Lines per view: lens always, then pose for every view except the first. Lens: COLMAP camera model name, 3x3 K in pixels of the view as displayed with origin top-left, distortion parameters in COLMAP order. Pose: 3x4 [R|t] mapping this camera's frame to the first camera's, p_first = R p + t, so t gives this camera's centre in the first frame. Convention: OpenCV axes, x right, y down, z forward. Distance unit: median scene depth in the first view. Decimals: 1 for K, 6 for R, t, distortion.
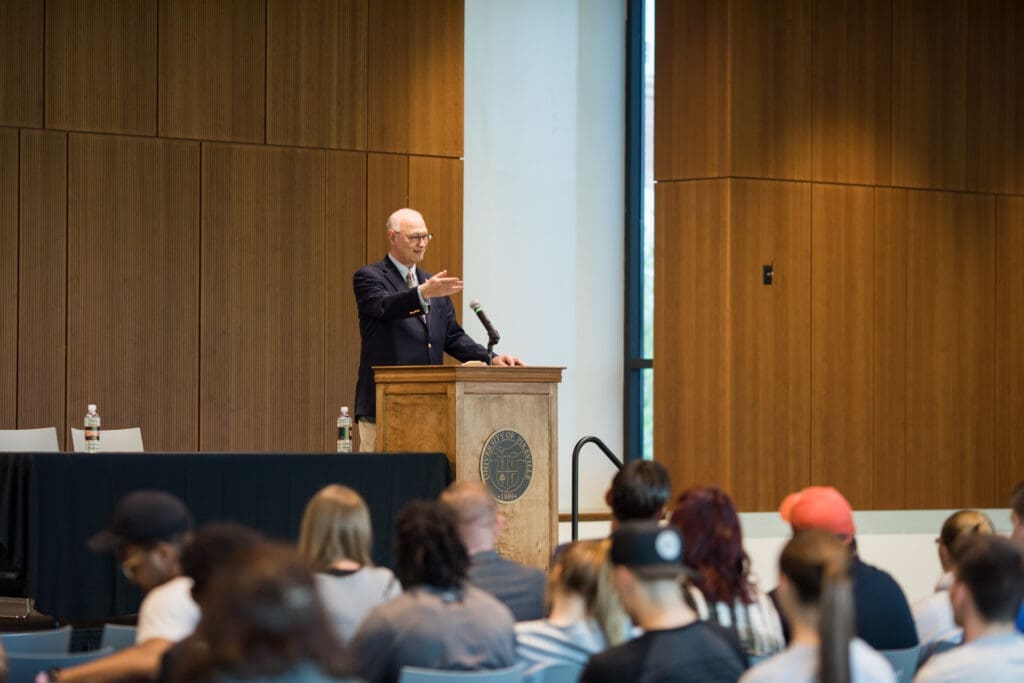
lens RADIAL K [[3579.7, 0, 512.0], [0, 3579.7, 341.5], [0, 0, 1]] dist [0.143771, 0.669377]
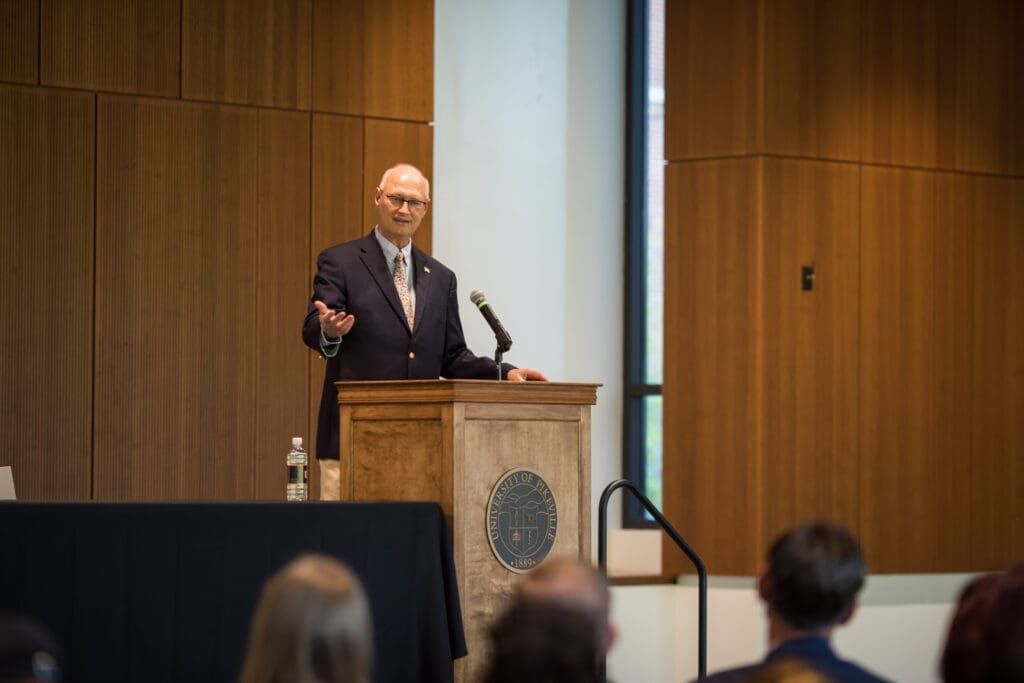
lens RADIAL K [[3579.7, 0, 512.0], [0, 3579.7, 341.5], [0, 0, 1]] dist [0.143771, 0.669377]
pose [[0.999546, 0.004010, 0.029862, -0.020843], [-0.003642, 0.999917, -0.012341, 0.006392], [-0.029909, 0.012227, 0.999478, 0.233072]]
